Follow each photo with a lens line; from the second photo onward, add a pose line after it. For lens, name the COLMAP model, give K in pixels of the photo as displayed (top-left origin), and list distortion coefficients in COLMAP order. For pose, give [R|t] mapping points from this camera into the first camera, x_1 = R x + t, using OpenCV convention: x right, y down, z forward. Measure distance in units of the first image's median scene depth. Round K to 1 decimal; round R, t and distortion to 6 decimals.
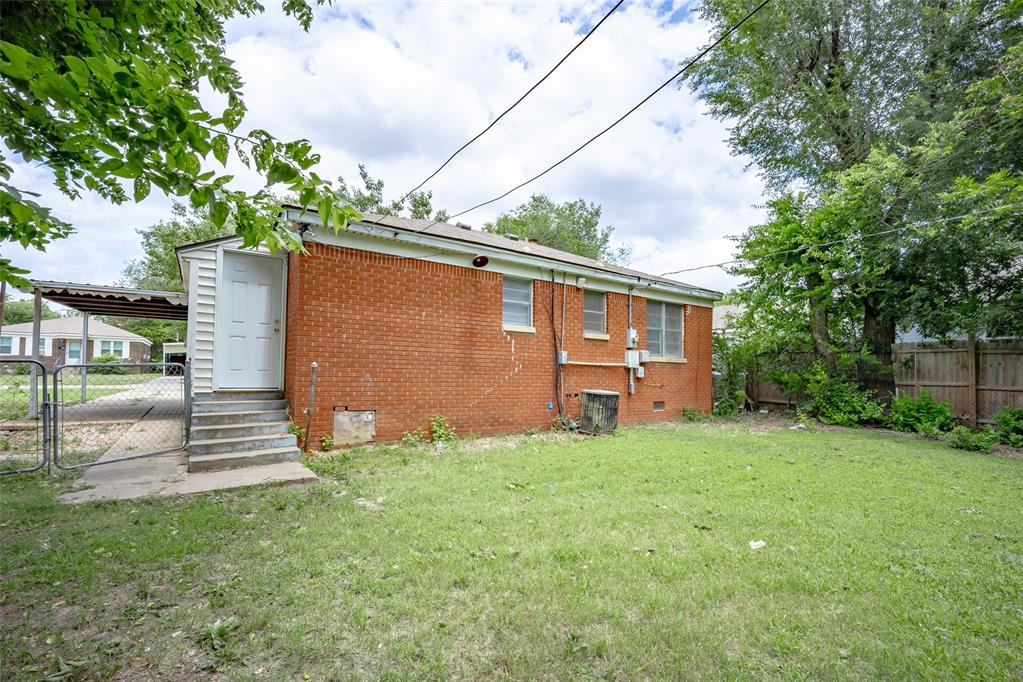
lens RADIAL K [[444.3, 0, 500.1], [0, 444.3, 359.0], [0, 0, 1]] dist [-0.001235, -0.000294]
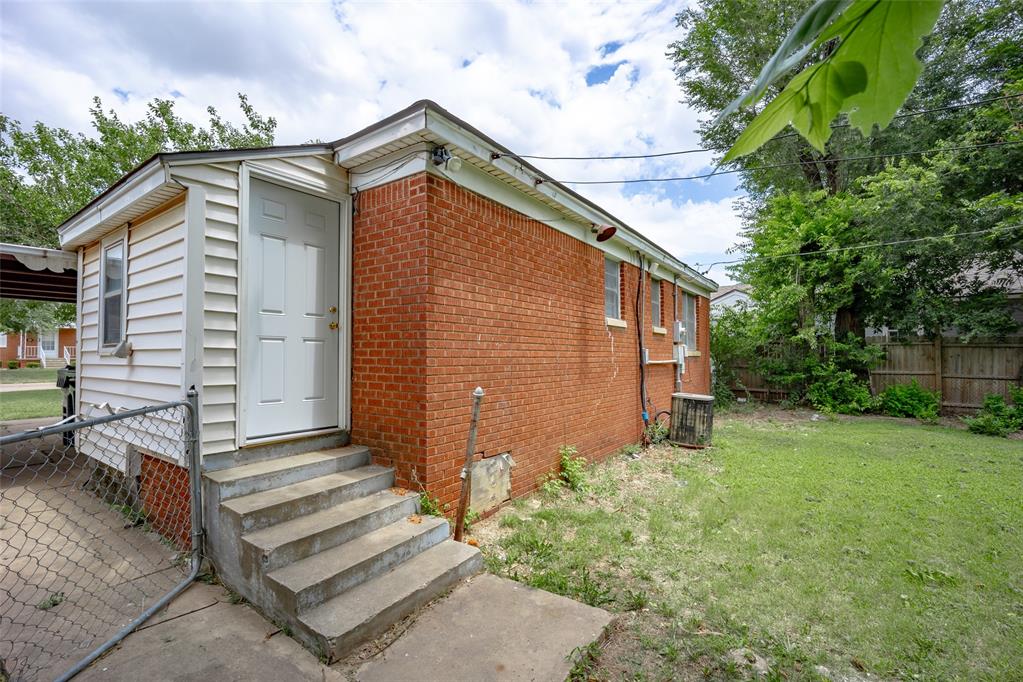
lens RADIAL K [[444.3, 0, 506.7], [0, 444.3, 346.6], [0, 0, 1]] dist [-0.001235, -0.000294]
pose [[0.936474, -0.010904, 0.350569, -0.402856], [0.005378, 0.999846, 0.016734, -0.038015], [-0.350697, -0.013785, 0.936388, 0.311330]]
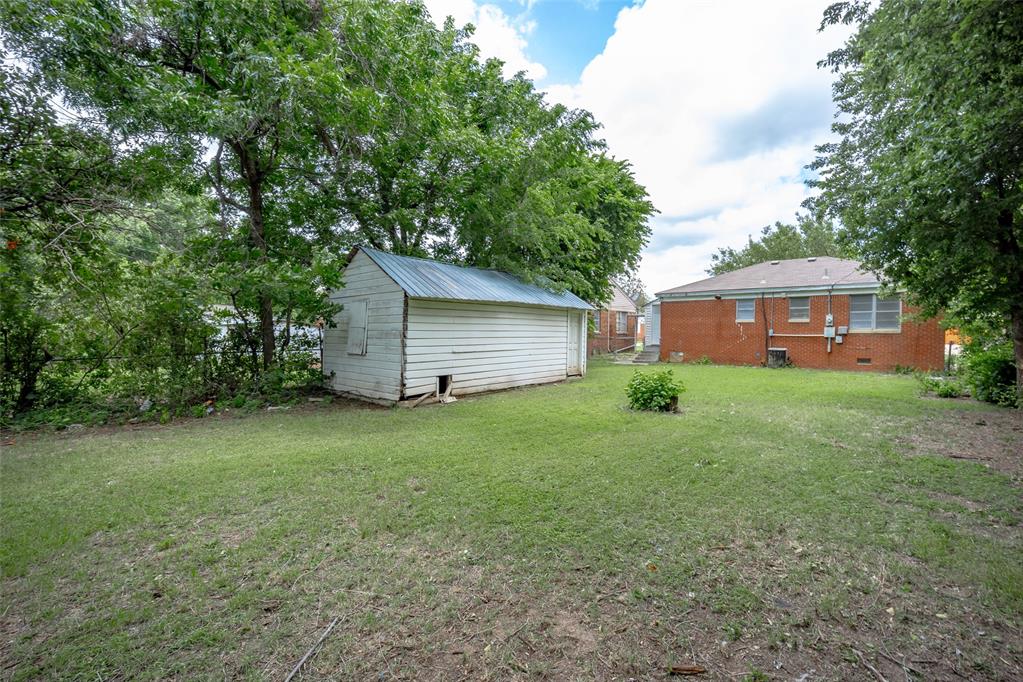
lens RADIAL K [[444.3, 0, 520.1], [0, 444.3, 337.4], [0, 0, 1]] dist [-0.001235, -0.000294]
pose [[0.269331, -0.006055, -0.963029, 1.872031], [0.027037, 0.999634, 0.001276, -0.016786], [0.962668, -0.026381, 0.269396, -0.718351]]
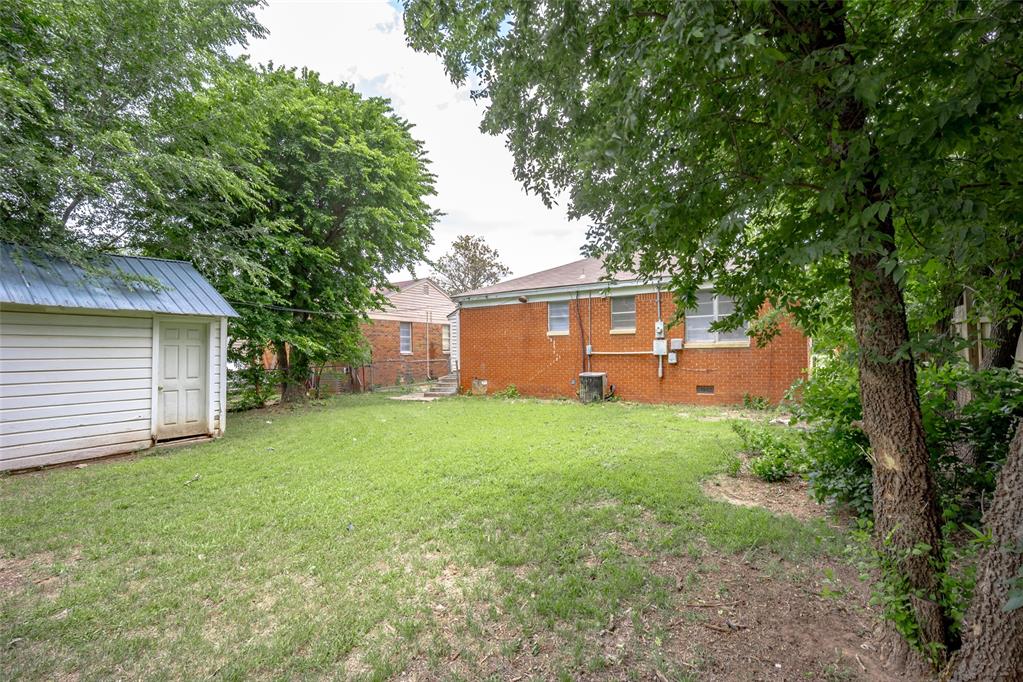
lens RADIAL K [[468.8, 0, 496.8], [0, 468.8, 342.0], [0, 0, 1]] dist [-0.005735, 0.000620]
pose [[0.372312, -0.042581, -0.927131, 1.465400], [0.050613, 0.998392, -0.025529, -0.005350], [0.926727, -0.037420, 0.373868, 0.156845]]
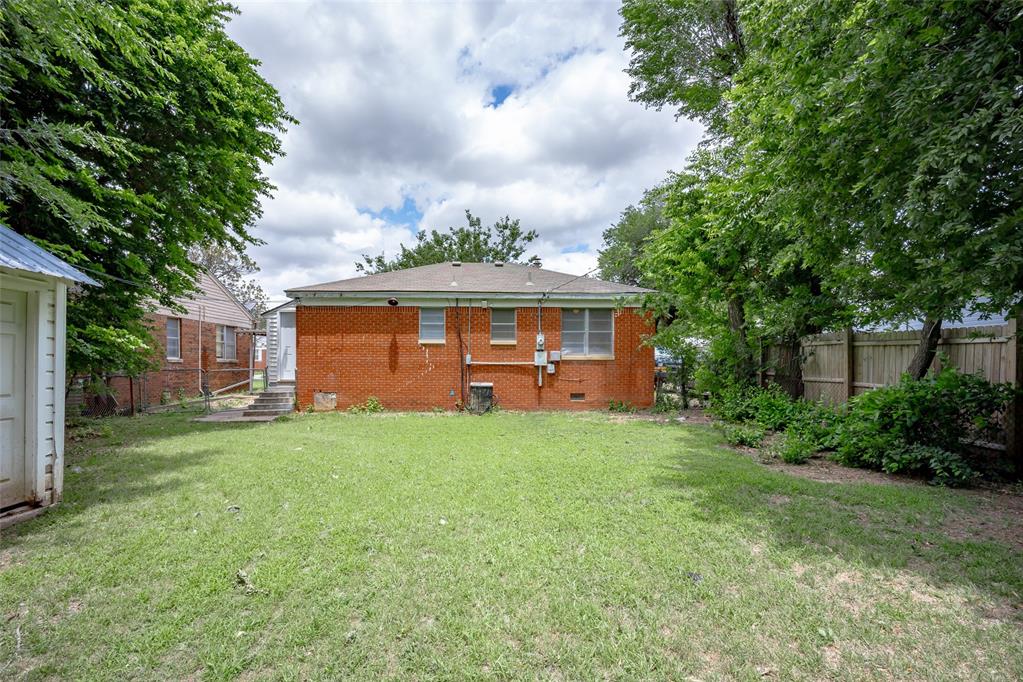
lens RADIAL K [[468.8, 0, 497.2], [0, 468.8, 359.9], [0, 0, 1]] dist [-0.005735, 0.000620]
pose [[0.842671, -0.018384, -0.538114, 1.033695], [0.028809, 0.999525, 0.010967, -0.016521], [0.537657, -0.024744, 0.842800, -0.205229]]
